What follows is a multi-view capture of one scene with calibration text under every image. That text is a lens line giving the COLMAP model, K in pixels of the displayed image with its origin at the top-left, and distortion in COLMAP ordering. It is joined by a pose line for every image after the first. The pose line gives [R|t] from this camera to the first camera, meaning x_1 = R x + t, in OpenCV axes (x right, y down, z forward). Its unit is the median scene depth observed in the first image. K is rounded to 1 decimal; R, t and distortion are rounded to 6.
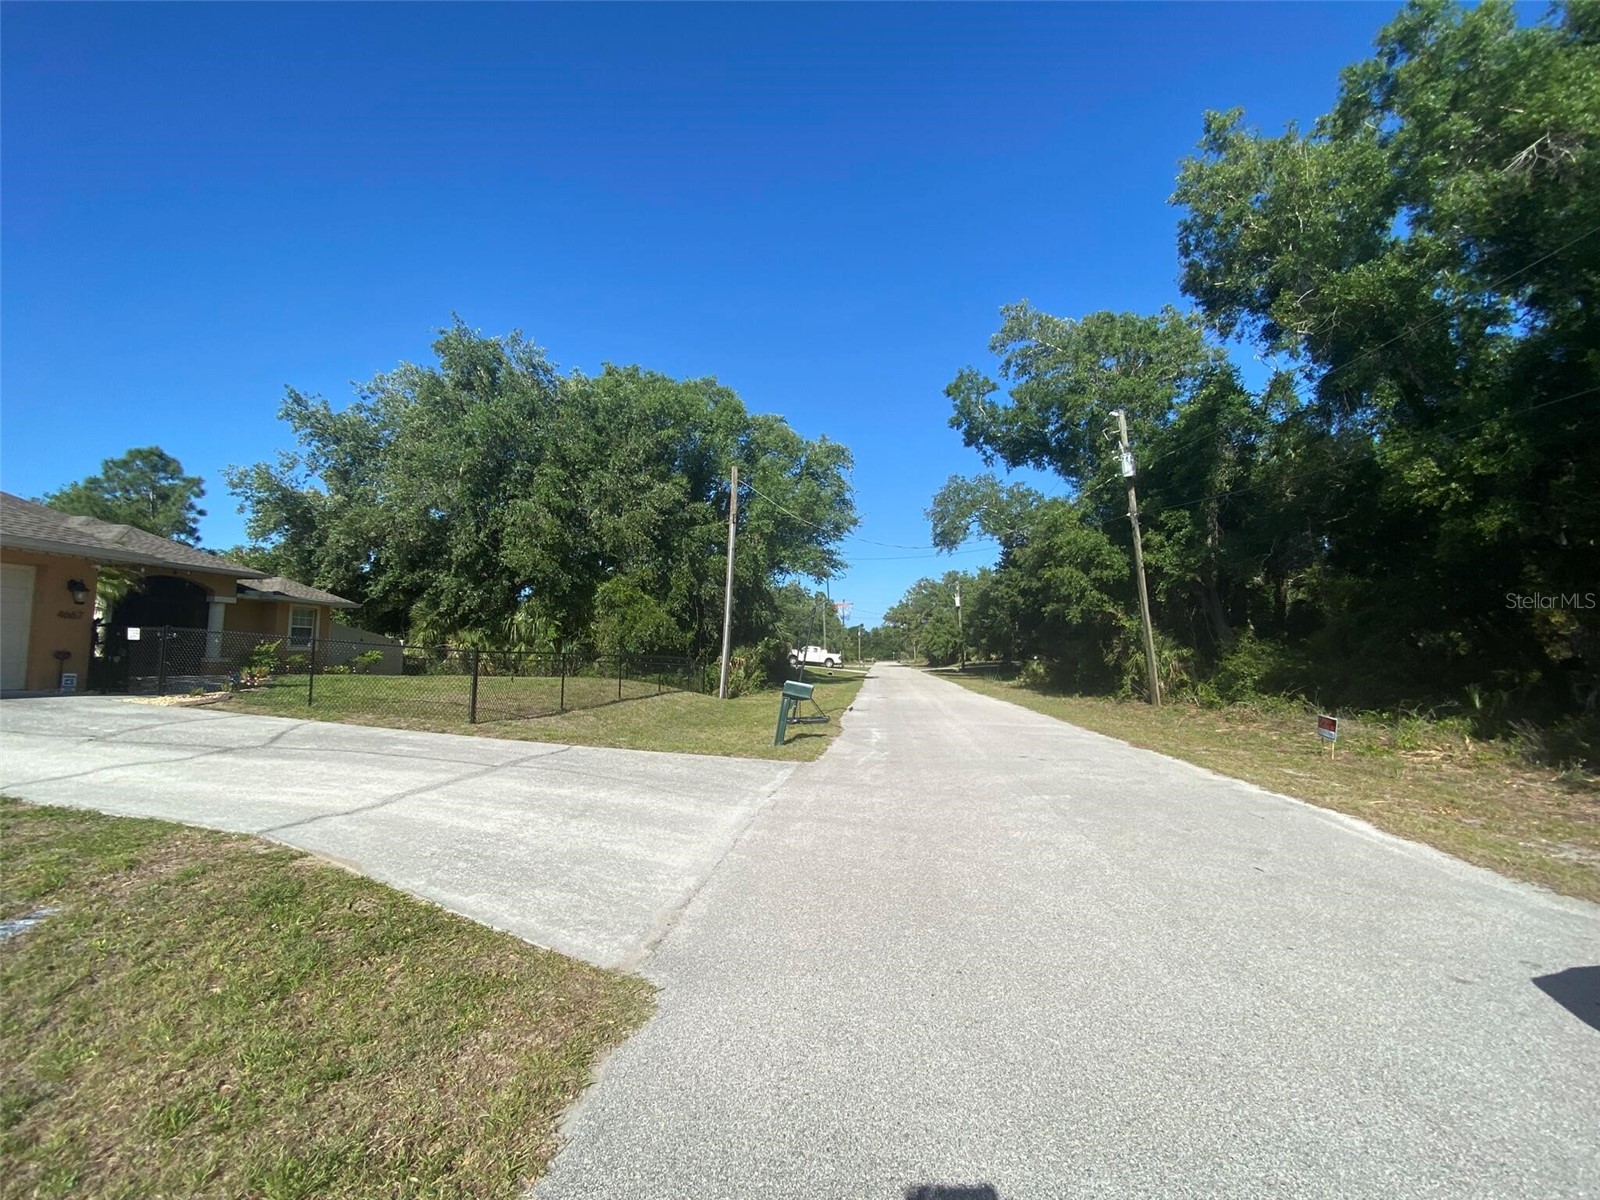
lens RADIAL K [[648.4, 0, 794.3], [0, 648.4, 611.6], [0, 0, 1]] dist [-0.025798, -0.003892]
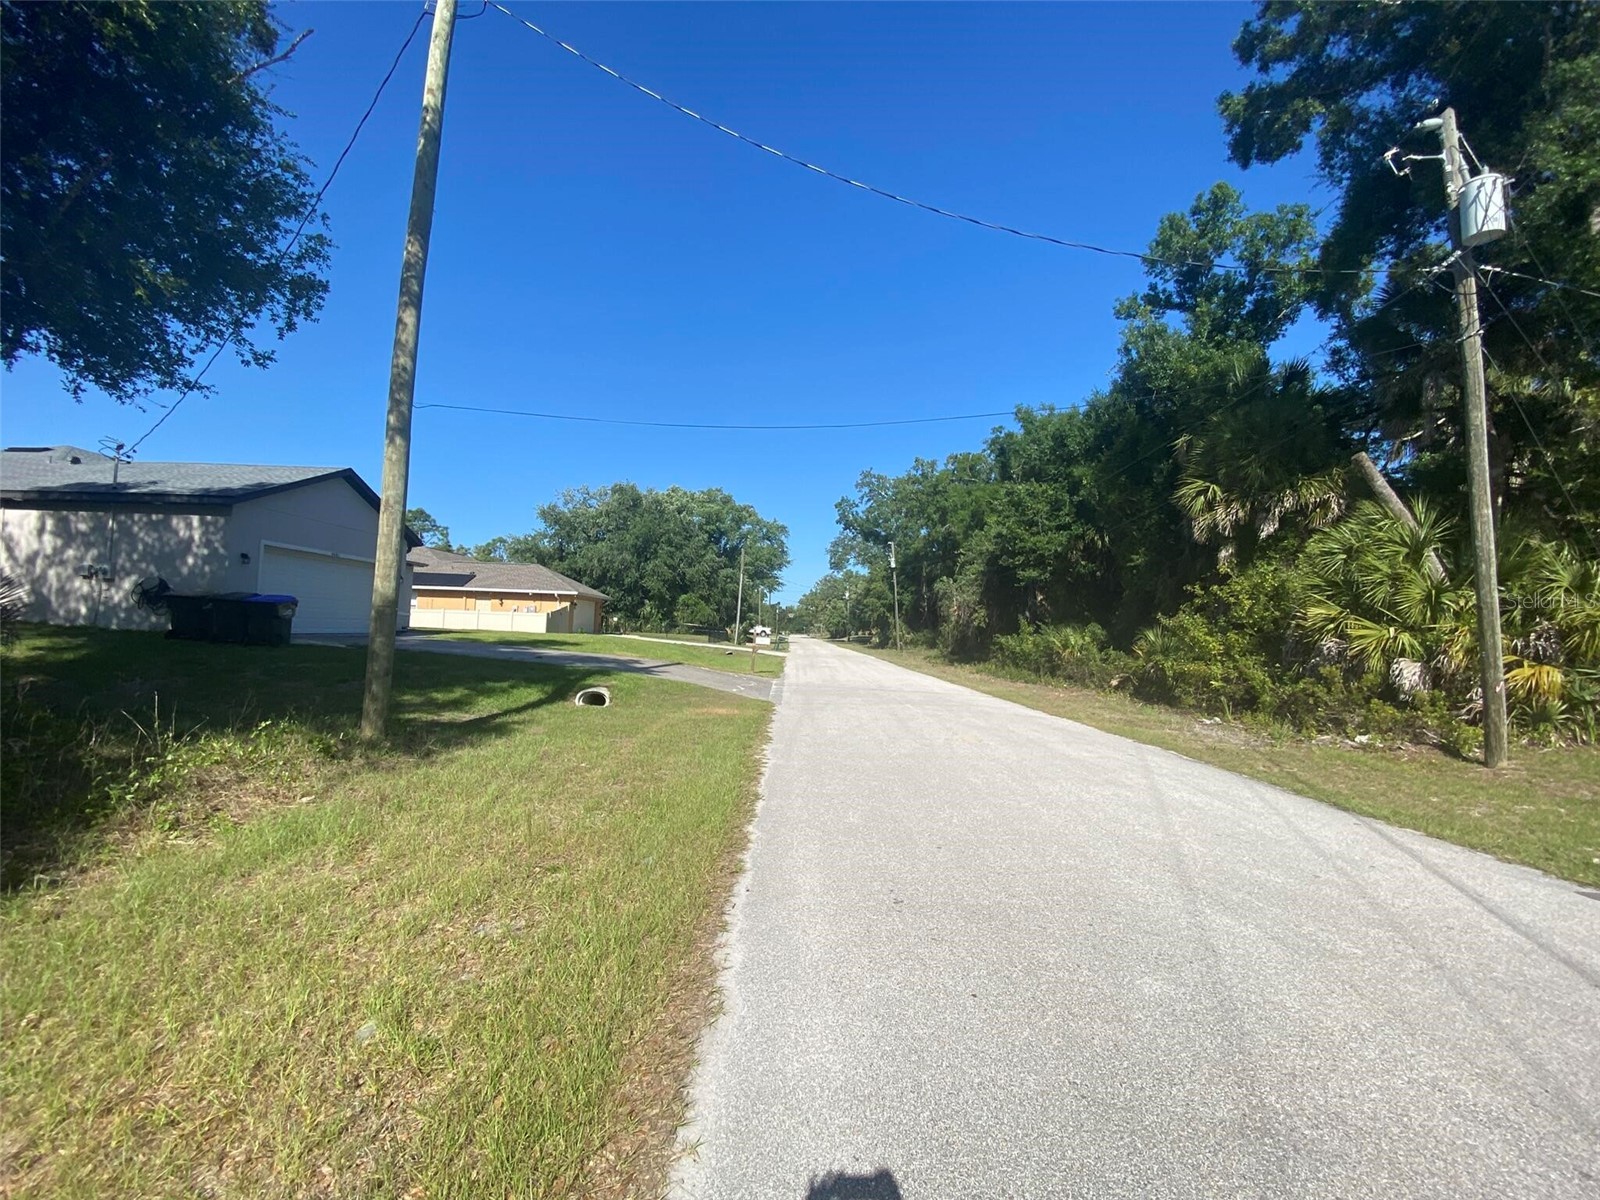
lens RADIAL K [[648.4, 0, 806.1], [0, 648.4, 594.6], [0, 0, 1]] dist [-0.025798, -0.003892]
pose [[0.986477, 0.037521, 0.159550, -0.186659], [-0.039580, 0.999169, 0.009746, -0.069828], [-0.159052, -0.015929, 0.987142, -1.096734]]
